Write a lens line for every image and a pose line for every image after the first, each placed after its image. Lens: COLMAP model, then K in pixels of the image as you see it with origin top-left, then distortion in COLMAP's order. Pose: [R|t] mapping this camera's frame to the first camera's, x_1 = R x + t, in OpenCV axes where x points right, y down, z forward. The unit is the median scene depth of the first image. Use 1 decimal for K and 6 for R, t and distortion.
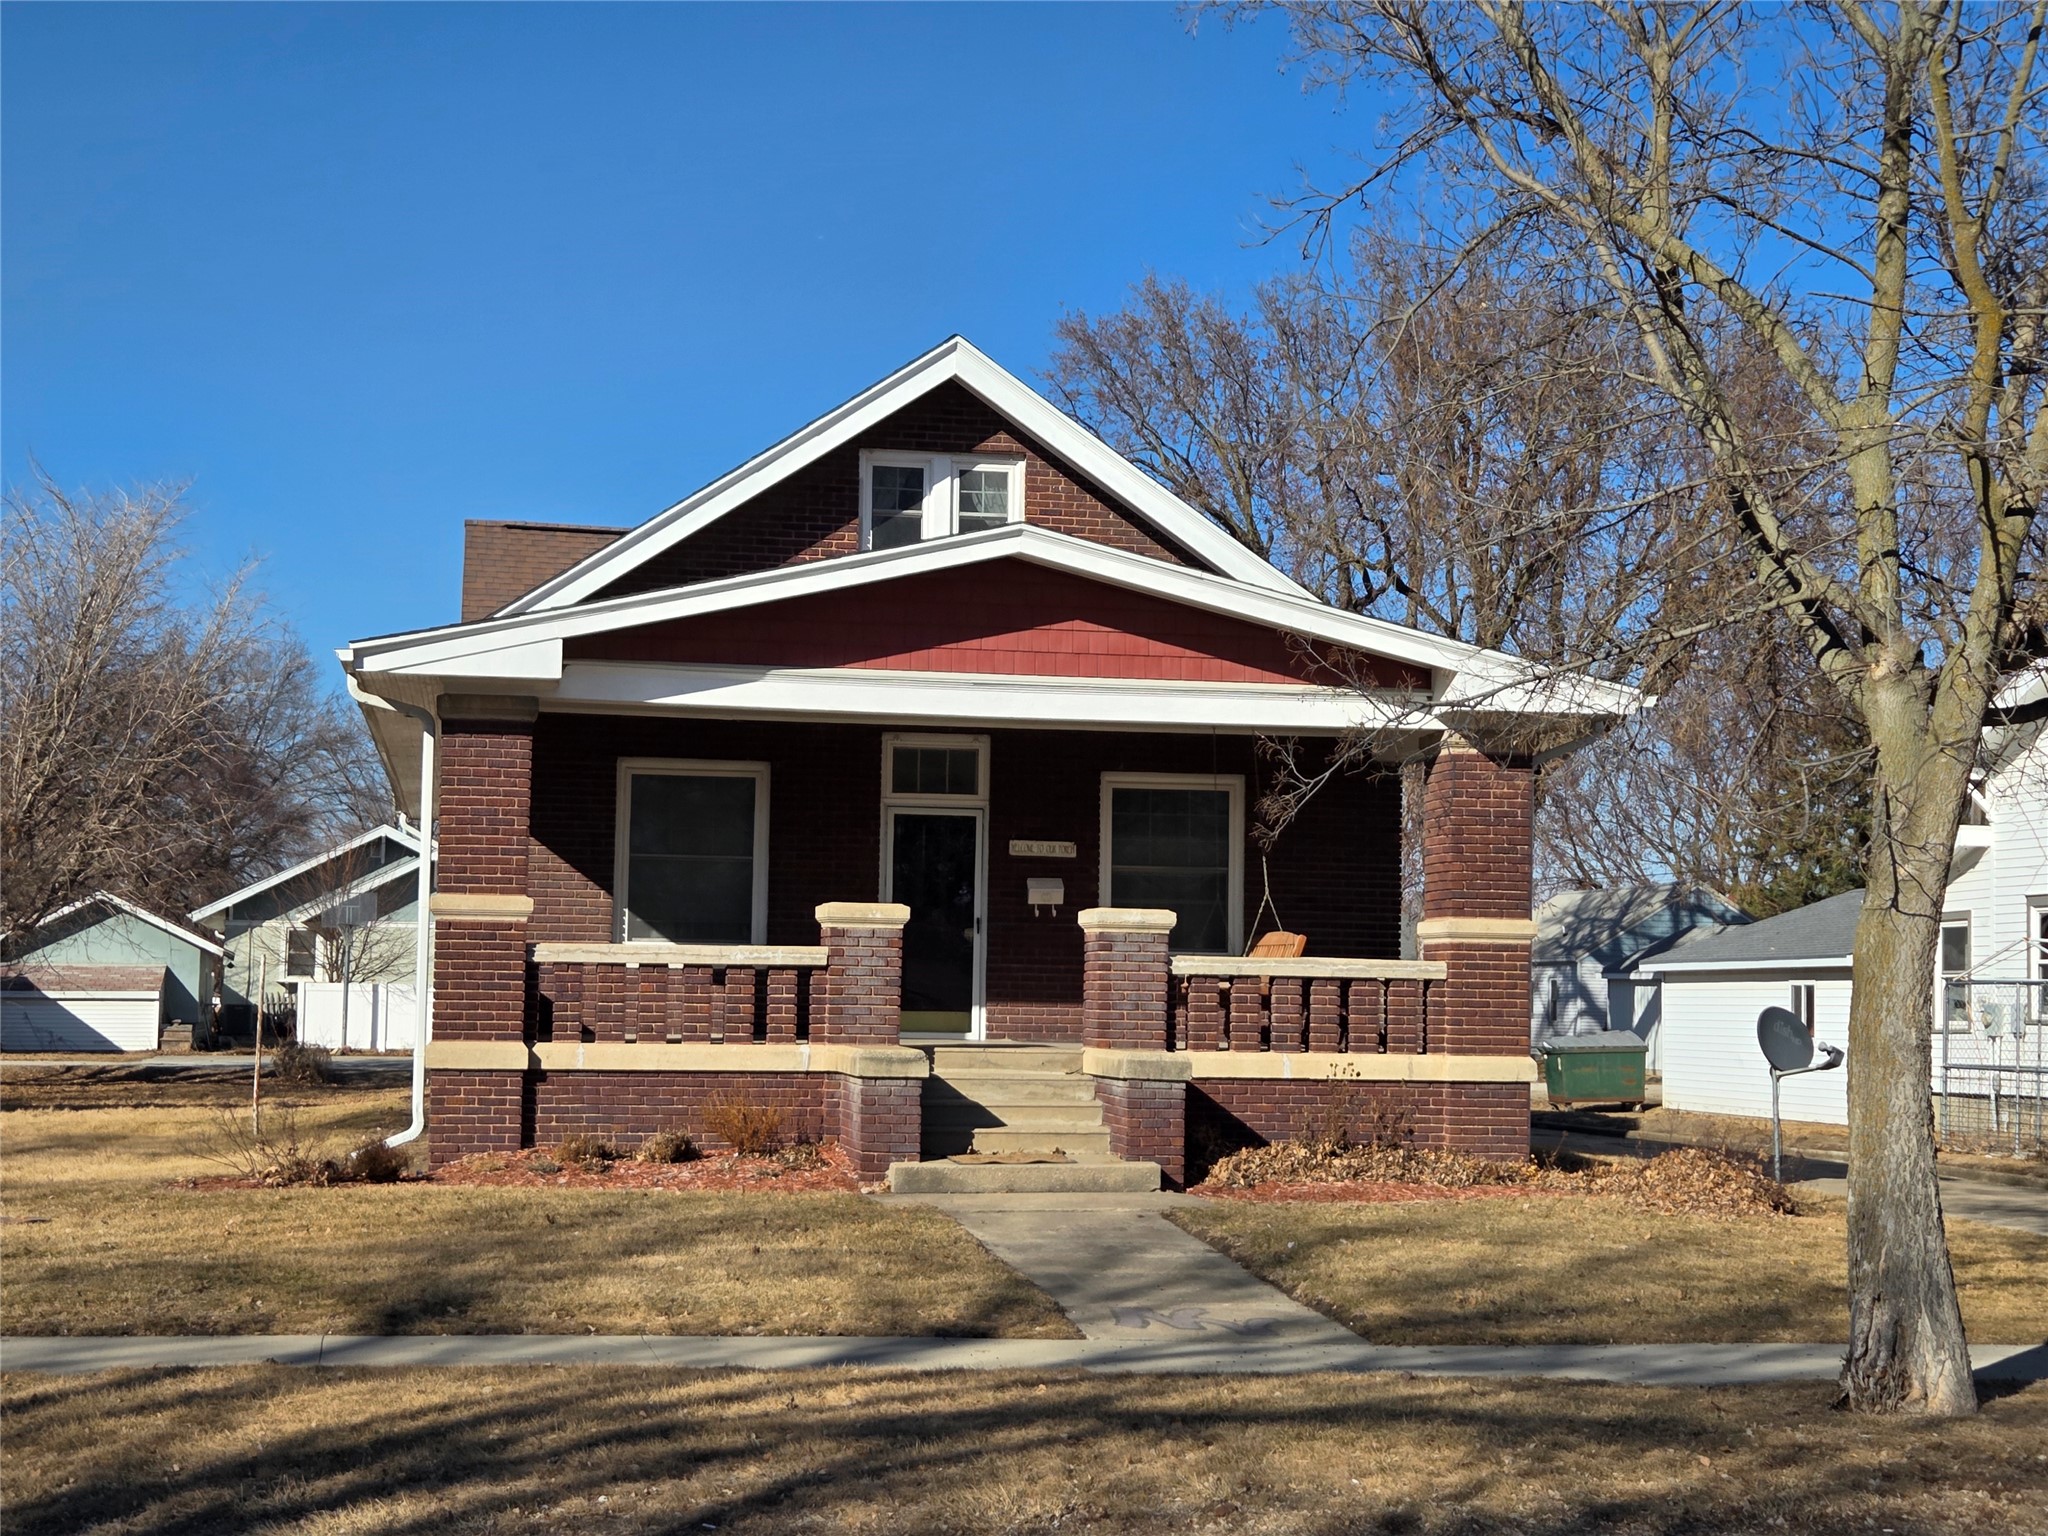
lens RADIAL K [[3060.6, 0, 1016.7], [0, 3060.6, 776.3], [0, 0, 1]] dist [0.065611, 0.000000]
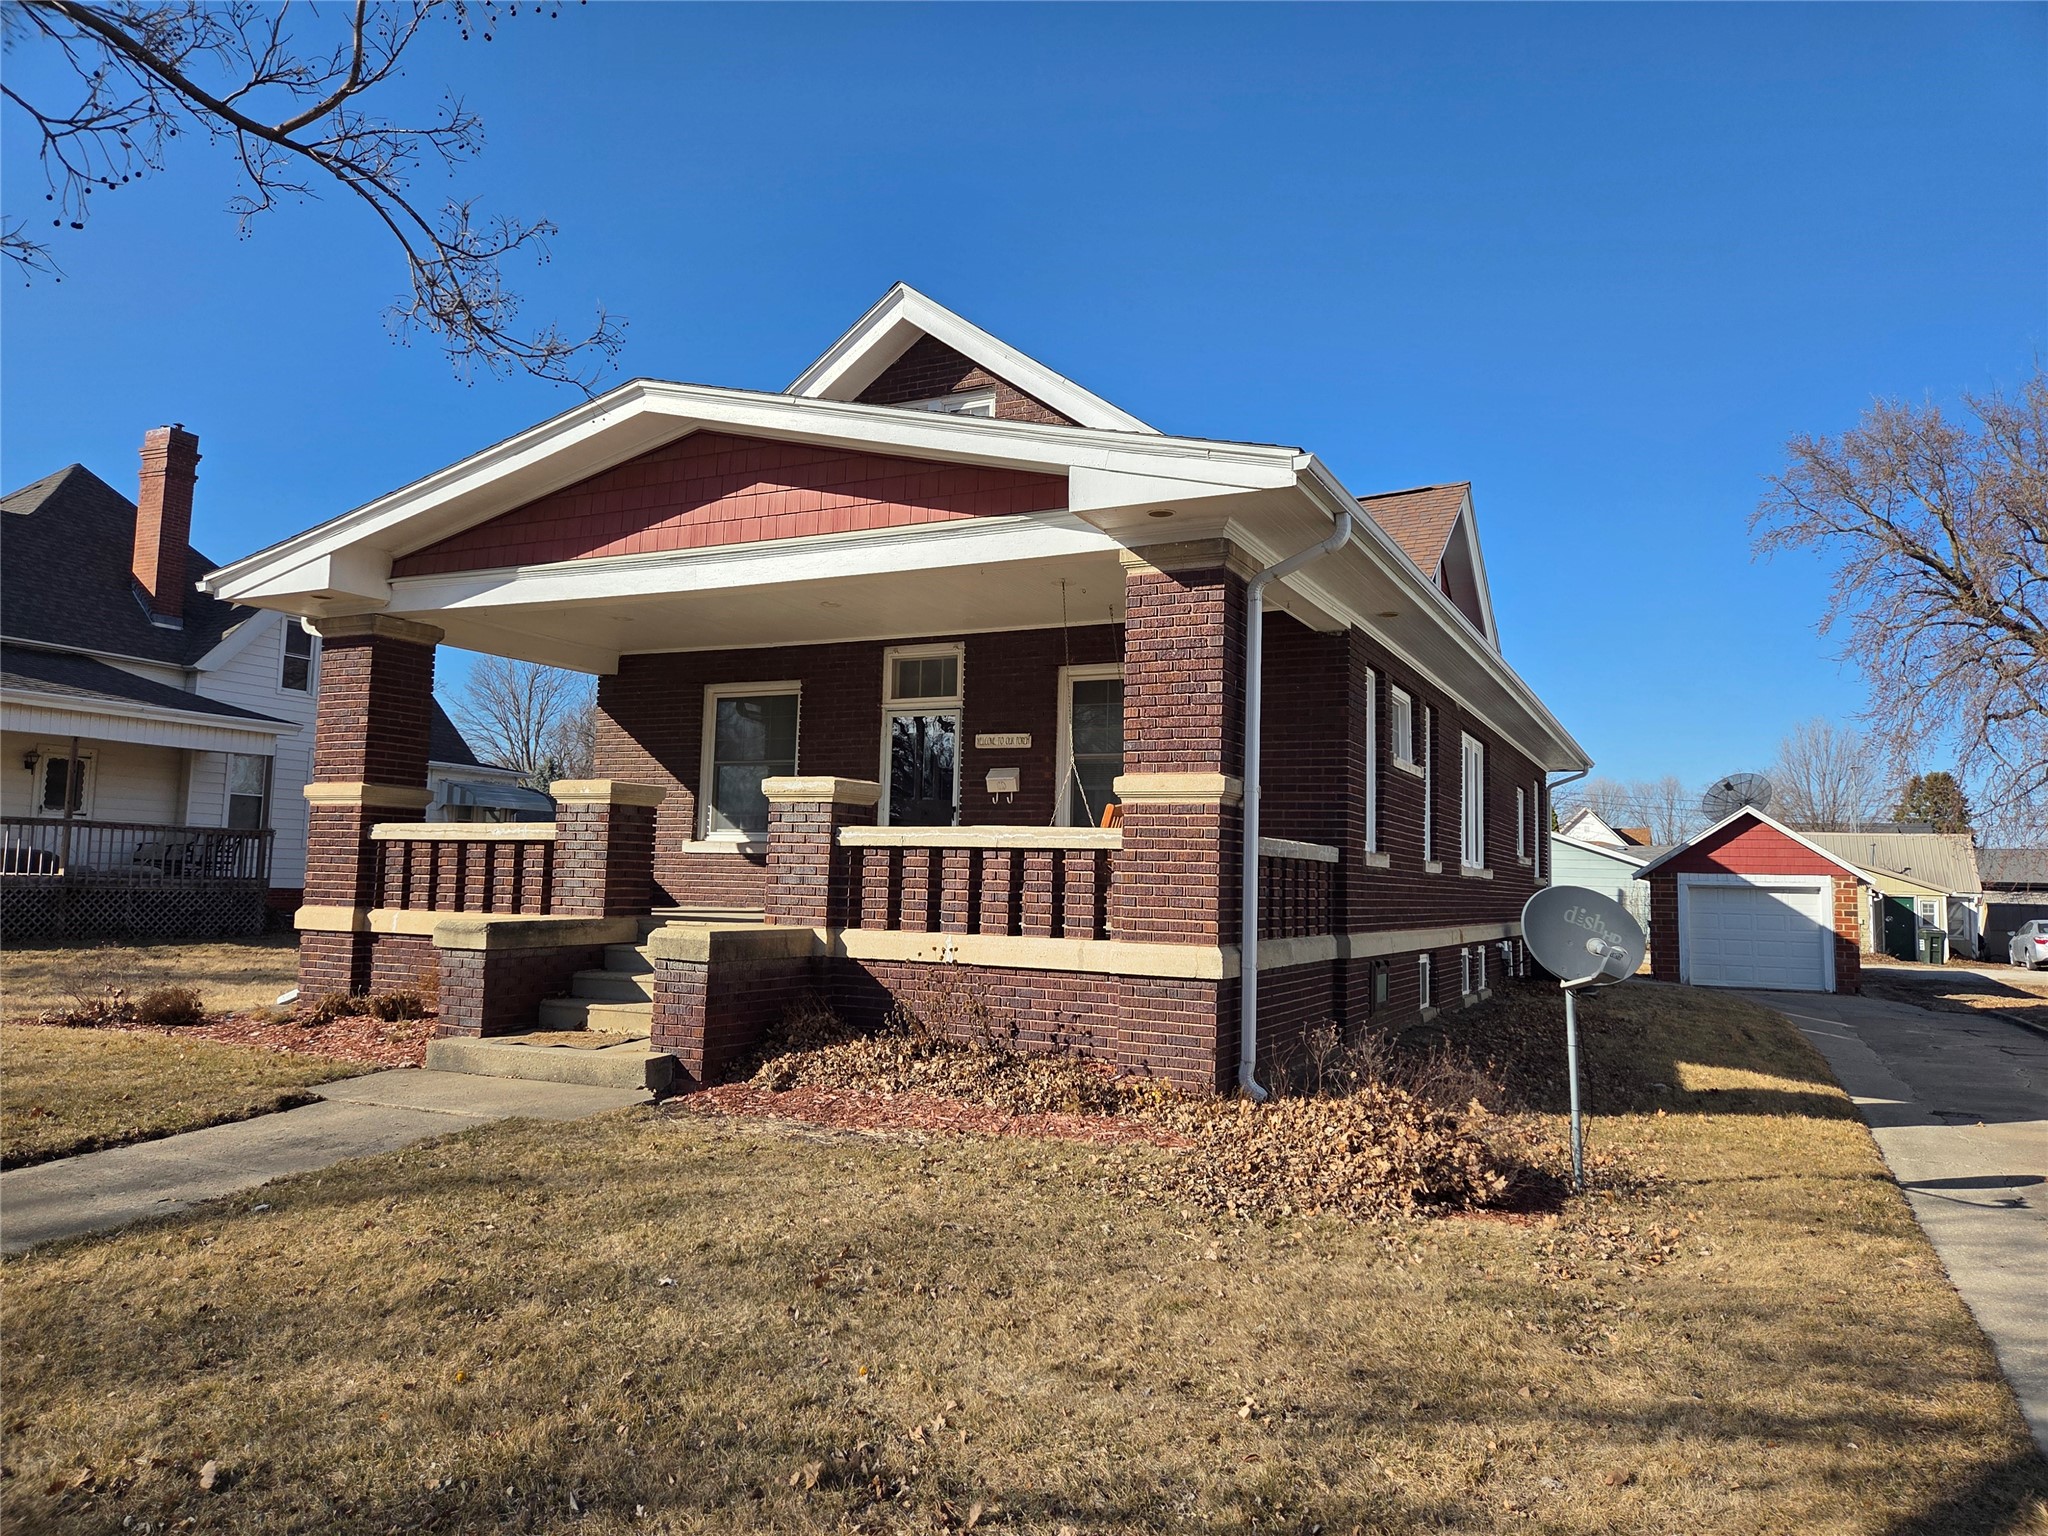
lens RADIAL K [[1371.1, 0, 1027.3], [0, 1371.1, 768.5], [0, 0, 1]] dist [0.068471, -0.042804]
pose [[0.799553, -0.045351, -0.598880, 0.341695], [0.029909, 0.998914, -0.035713, 0.057099], [0.599850, 0.010642, 0.800042, 0.692136]]
